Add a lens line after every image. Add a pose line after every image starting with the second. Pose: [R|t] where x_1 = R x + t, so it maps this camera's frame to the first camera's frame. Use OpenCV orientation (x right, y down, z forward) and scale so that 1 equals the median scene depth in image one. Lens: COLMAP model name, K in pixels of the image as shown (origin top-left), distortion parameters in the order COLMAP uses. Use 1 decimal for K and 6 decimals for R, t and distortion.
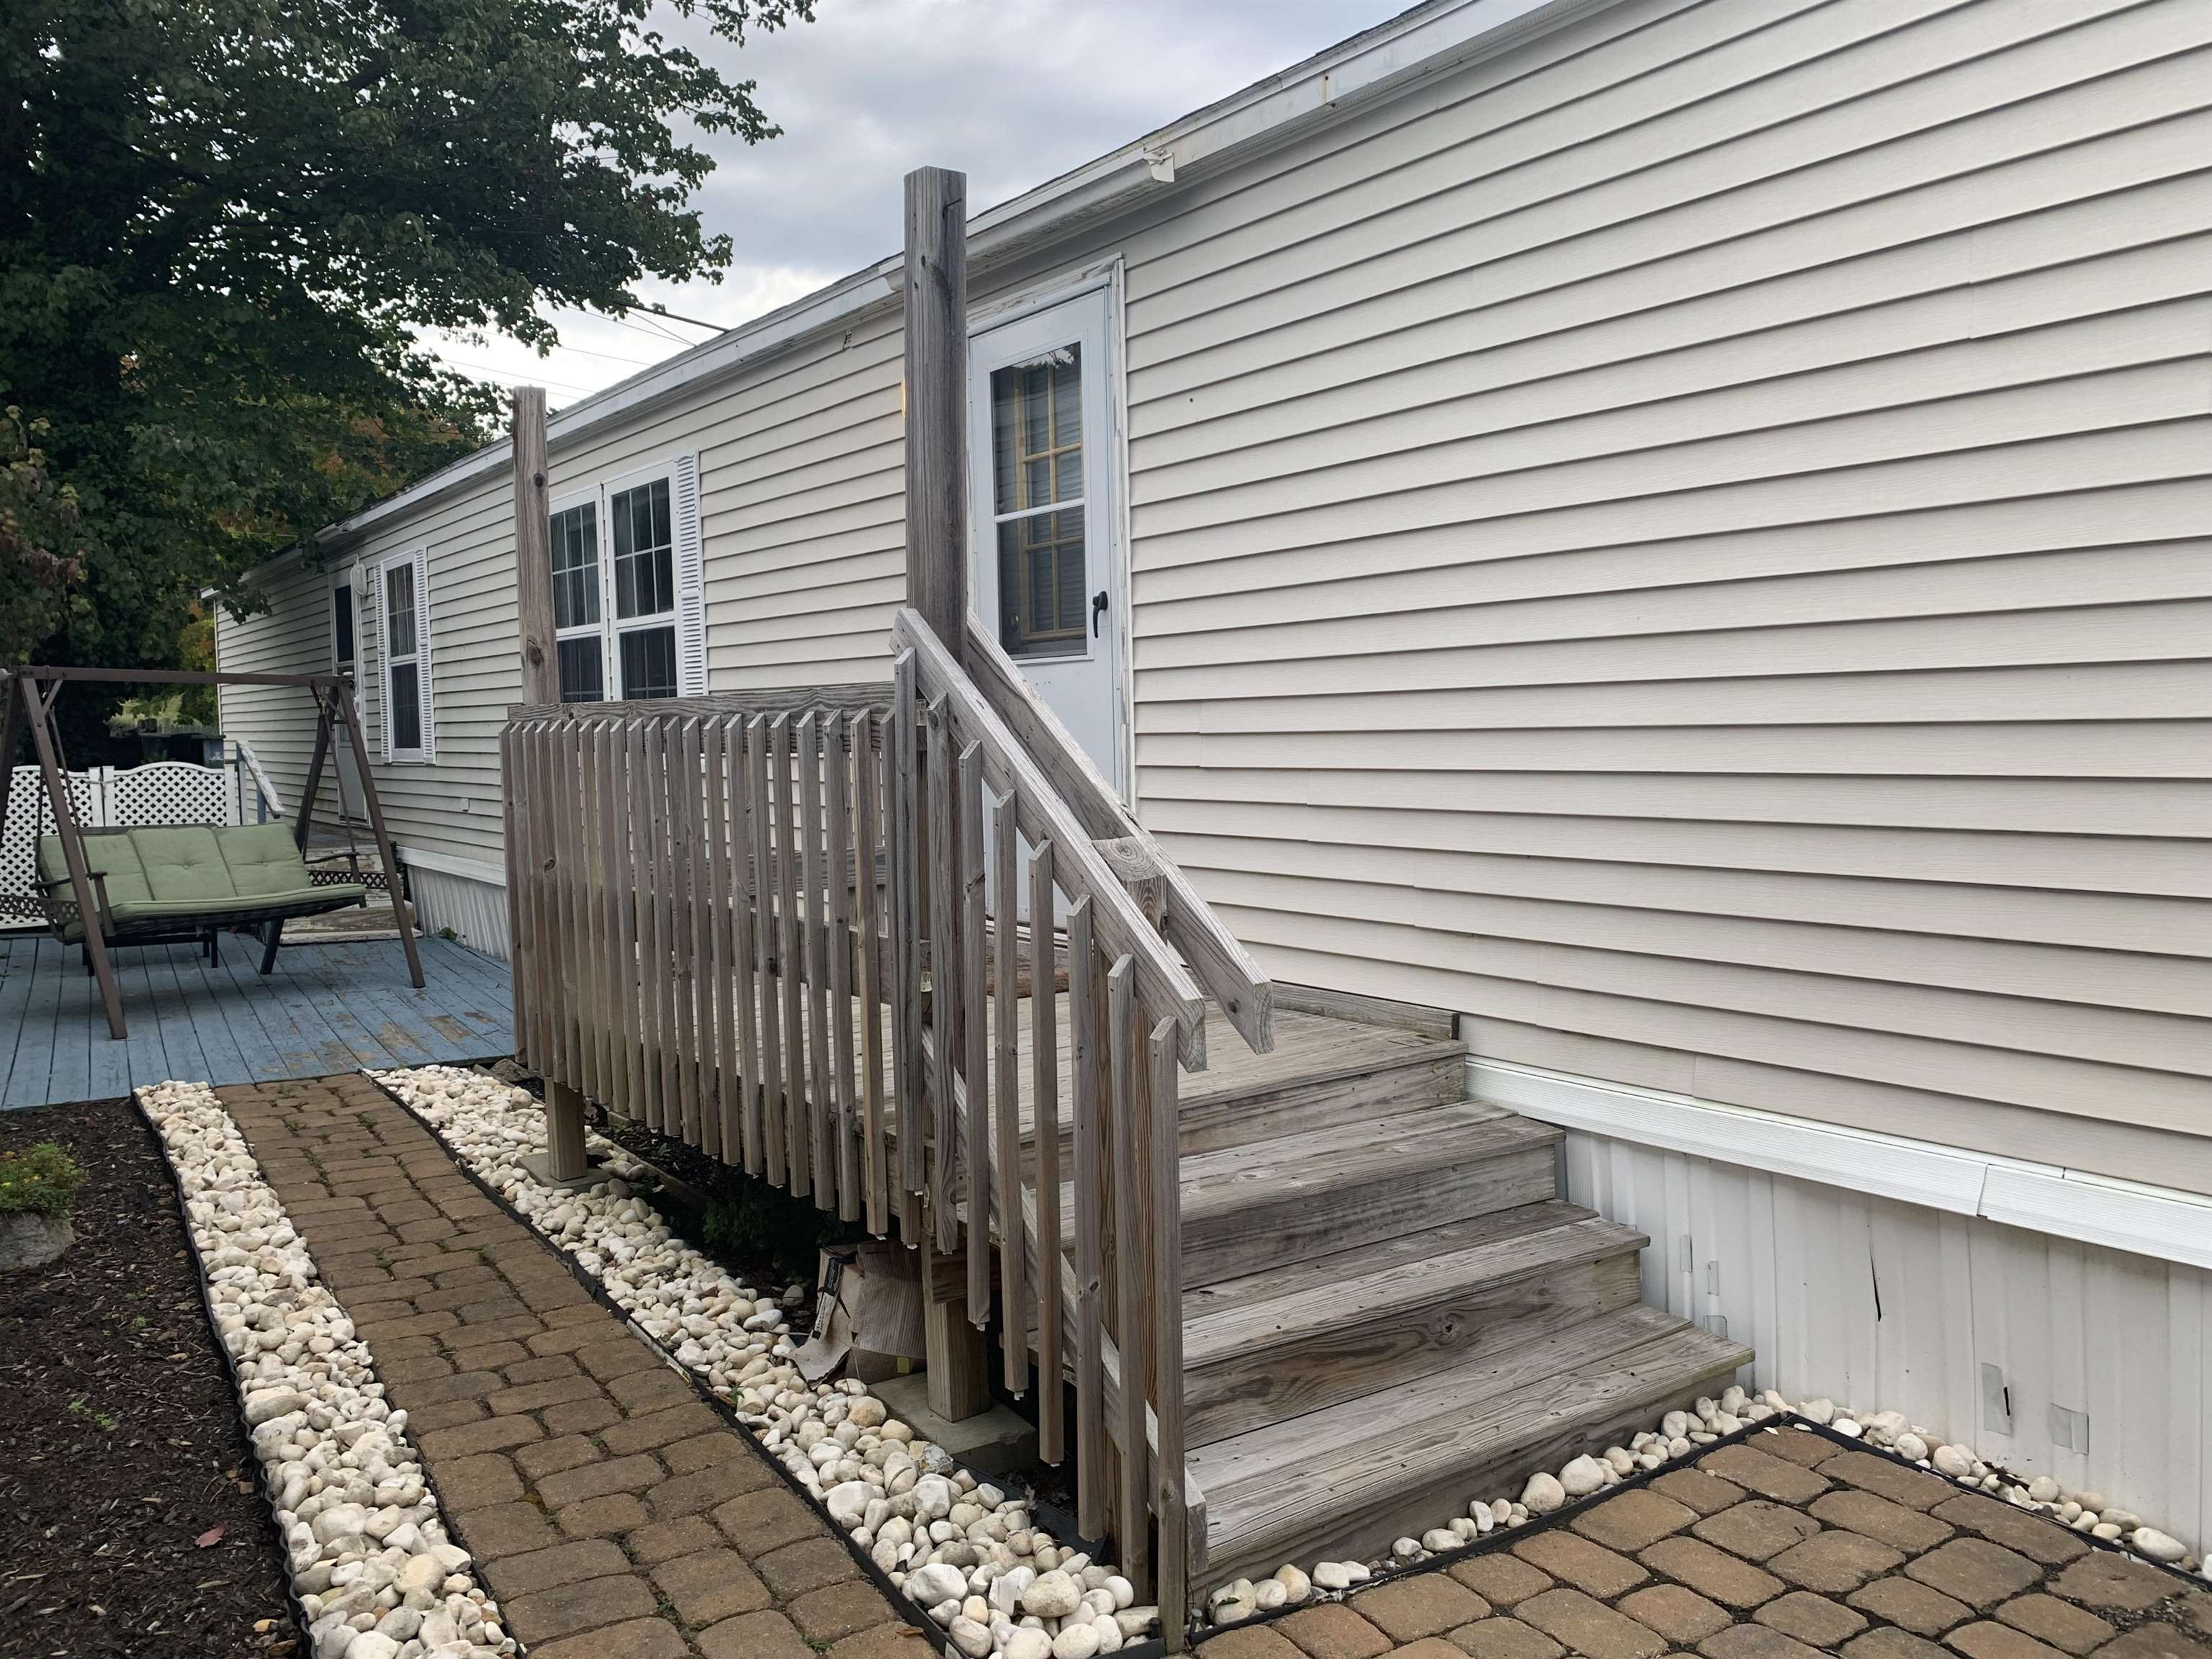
lens RADIAL K [[1681.7, 0, 1106.0], [0, 1681.7, 829.5], [0, 0, 1]] dist [0.008081, 0.008459]
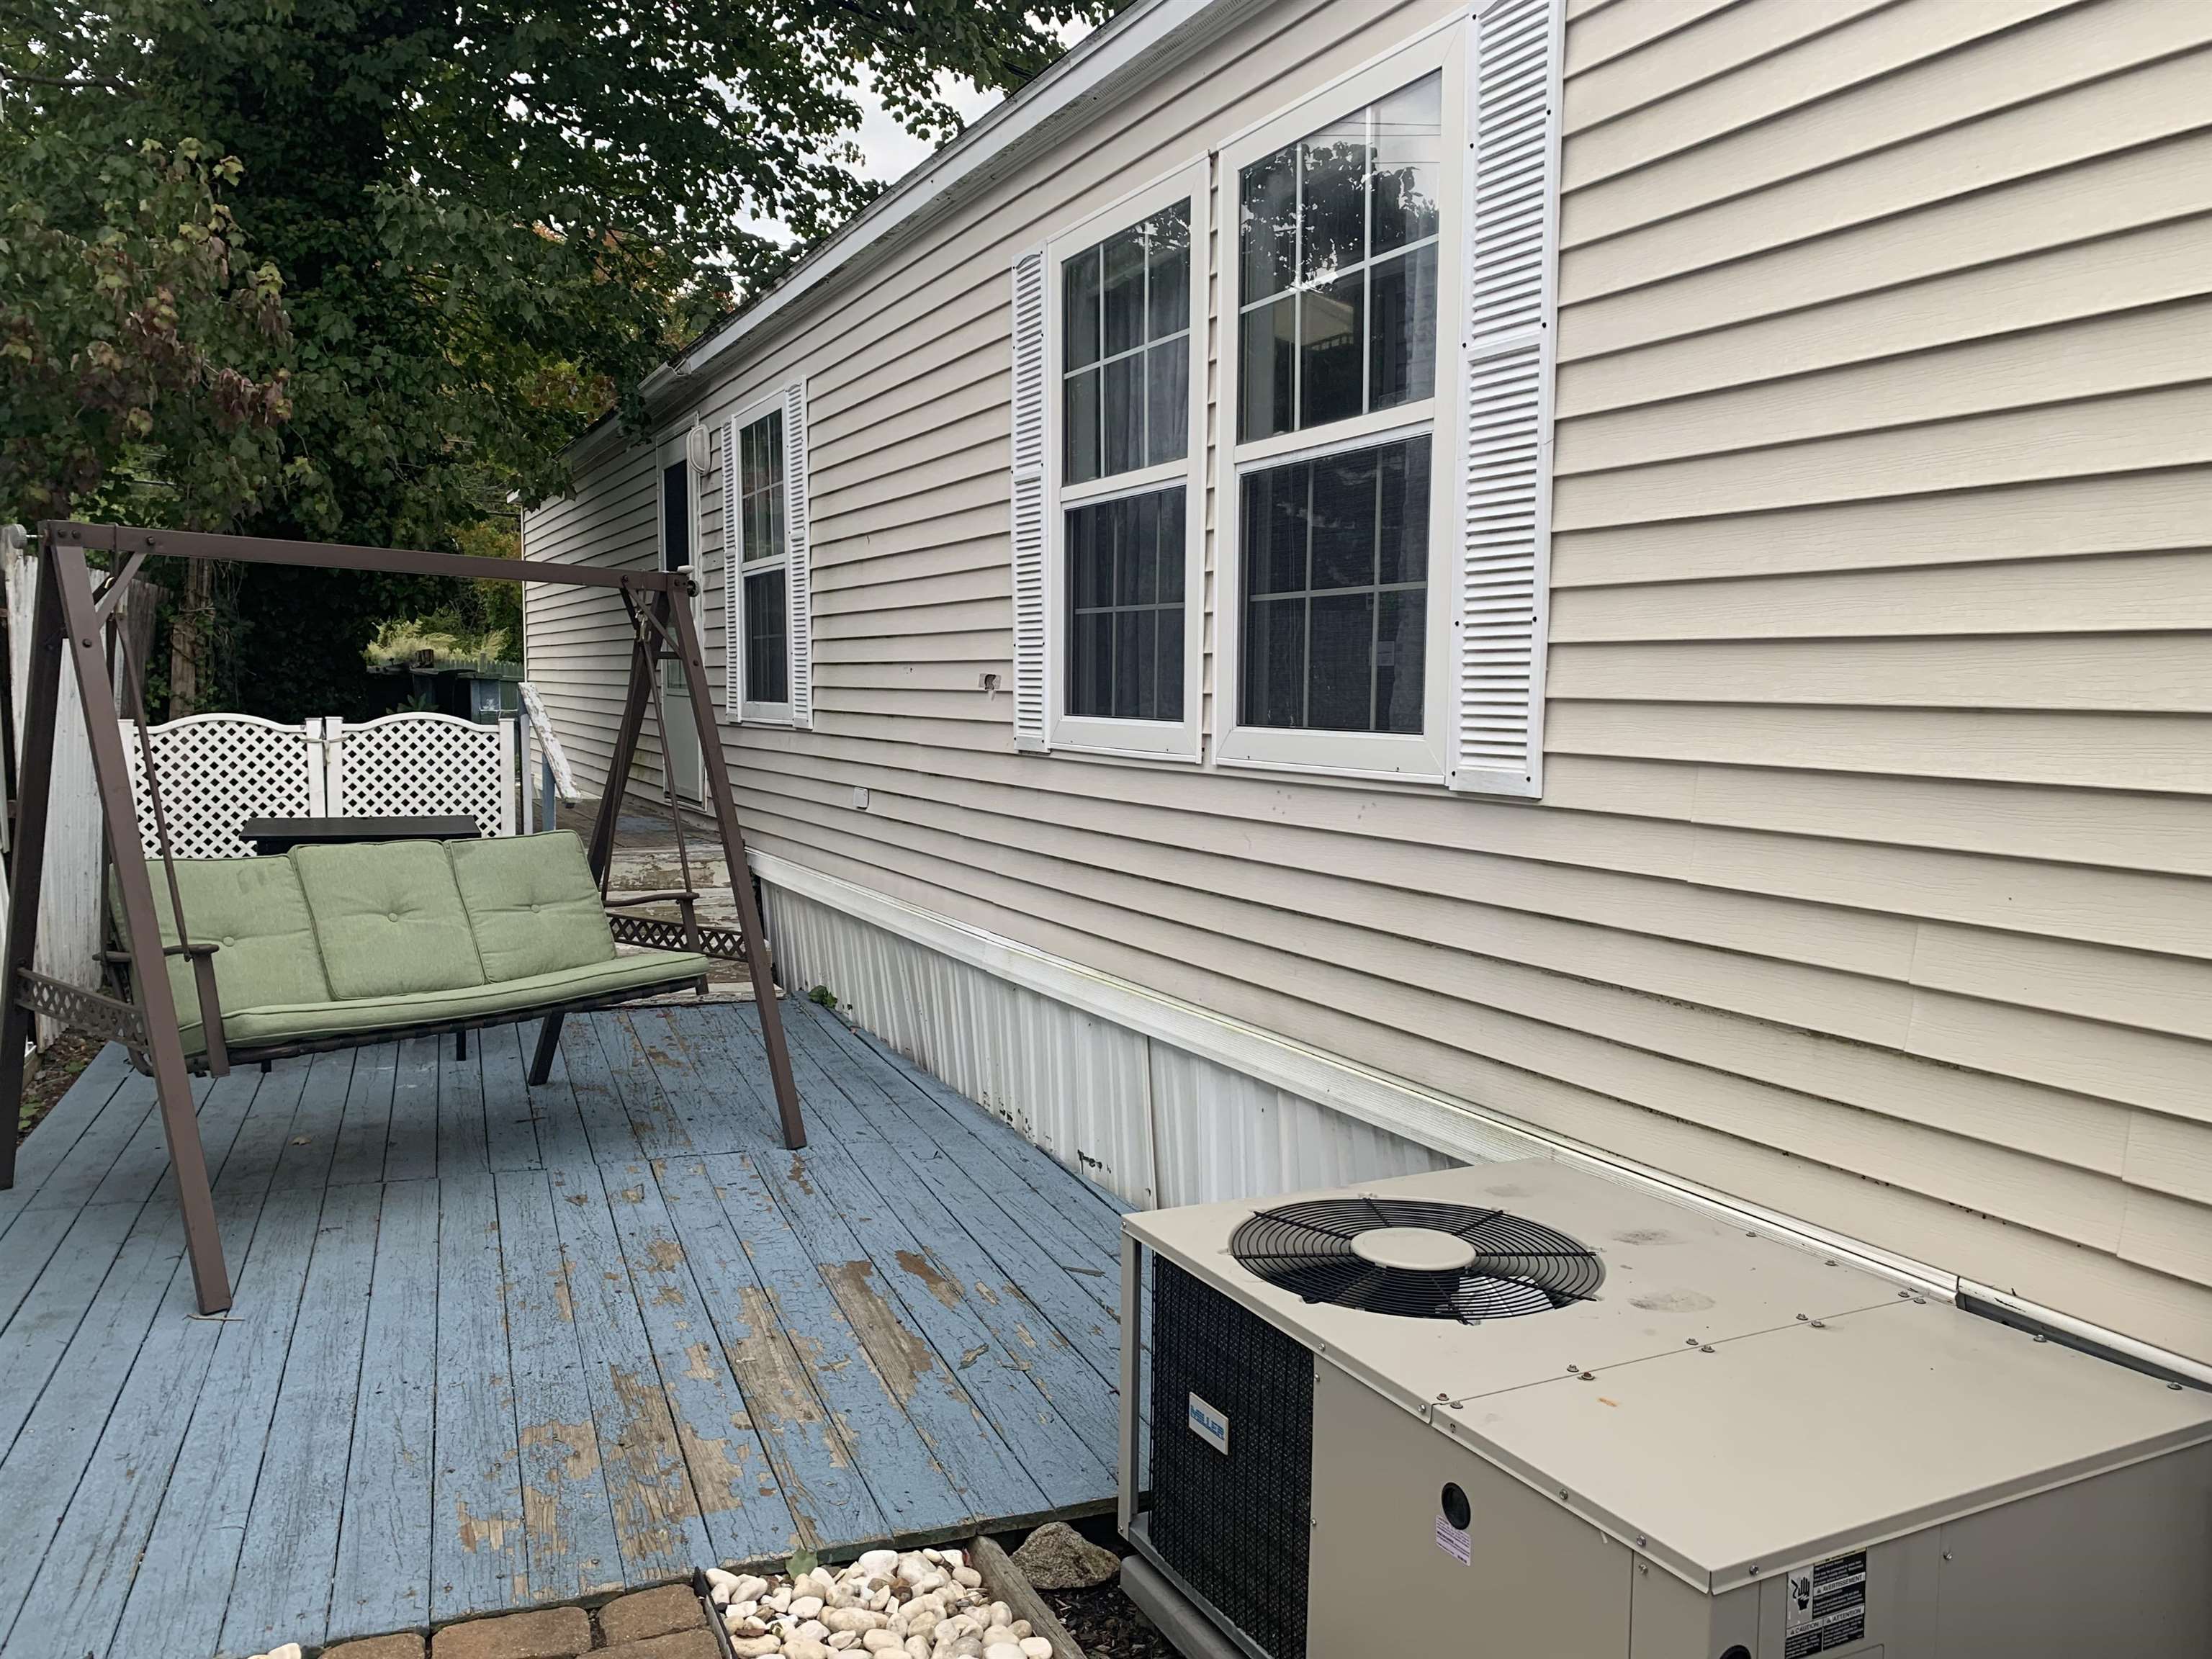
lens RADIAL K [[1672.0, 0, 1115.4], [0, 1672.0, 846.0], [0, 0, 1]] dist [0.044313, -0.046743]
pose [[0.986203, 0.040593, -0.160484, -0.182885], [-0.035071, 0.998696, 0.037094, -0.021954], [0.161781, -0.030954, 0.986341, 0.398878]]
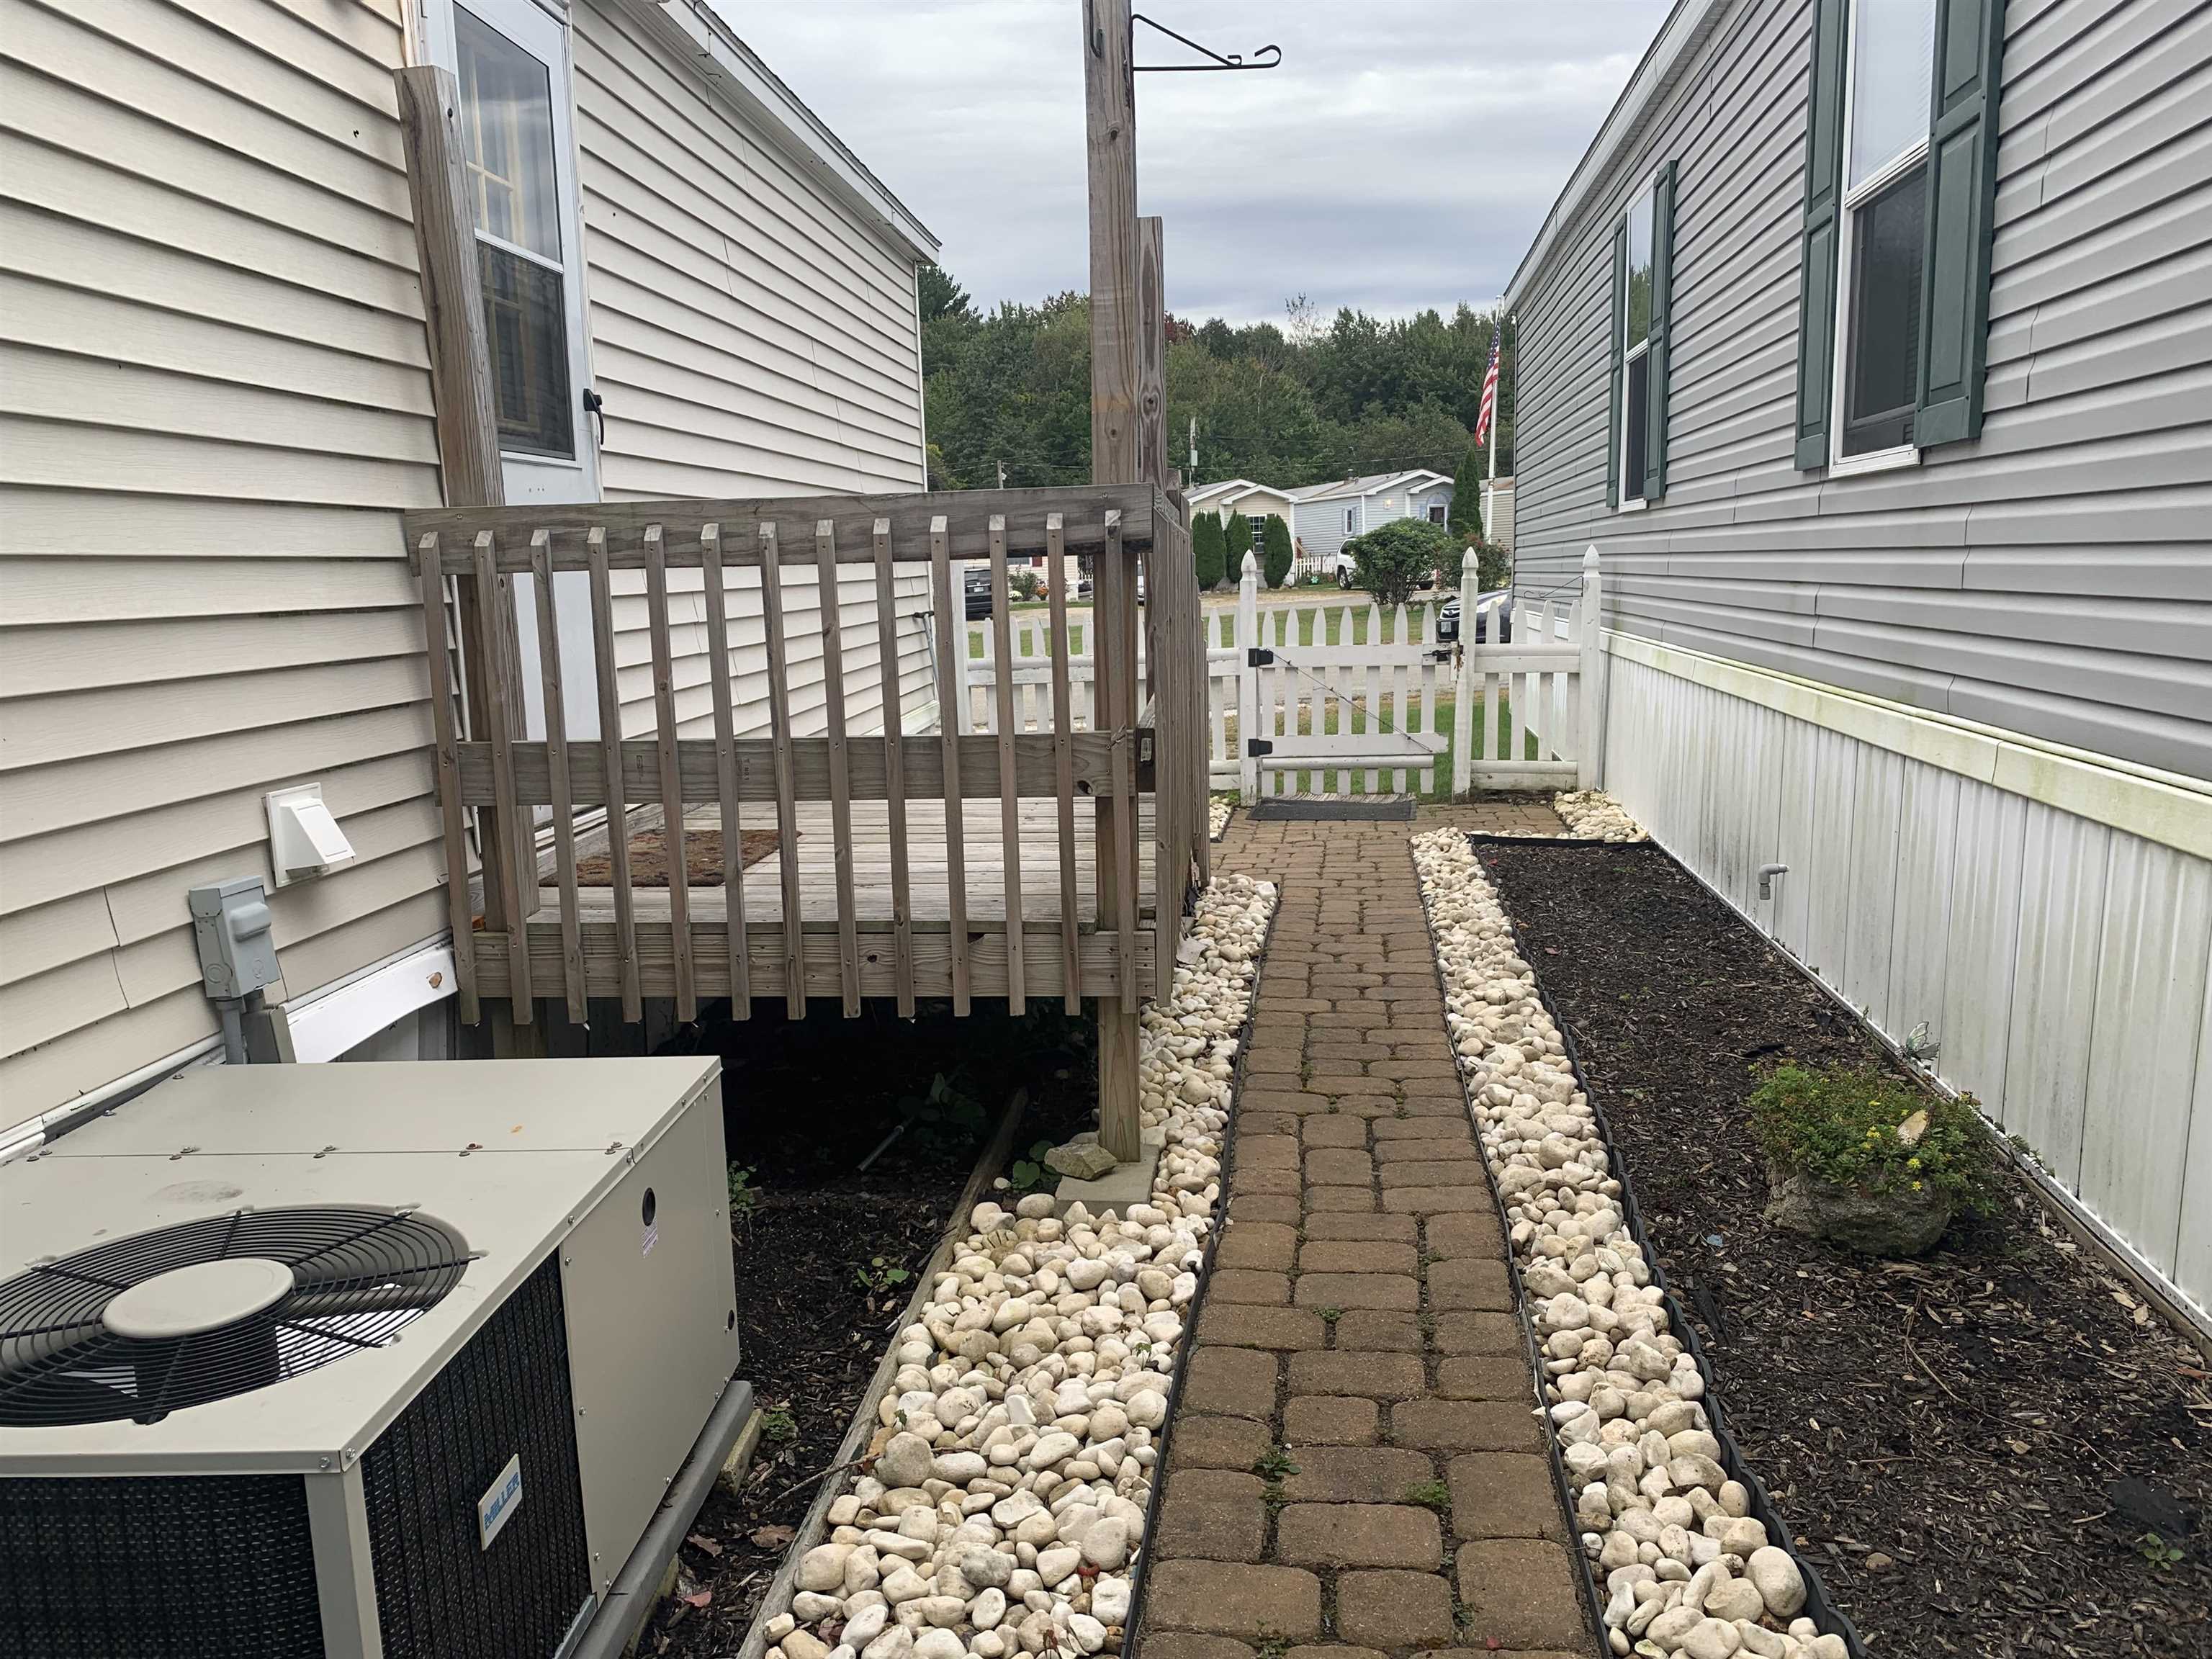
lens RADIAL K [[1660.5, 0, 1103.7], [0, 1660.5, 843.5], [0, 0, 1]] dist [0.103637, -0.161186]
pose [[-0.758784, -0.071082, 0.647452, -0.332979], [0.079467, 0.976499, 0.200338, -0.029638], [-0.646476, 0.203465, -0.735303, 0.654518]]
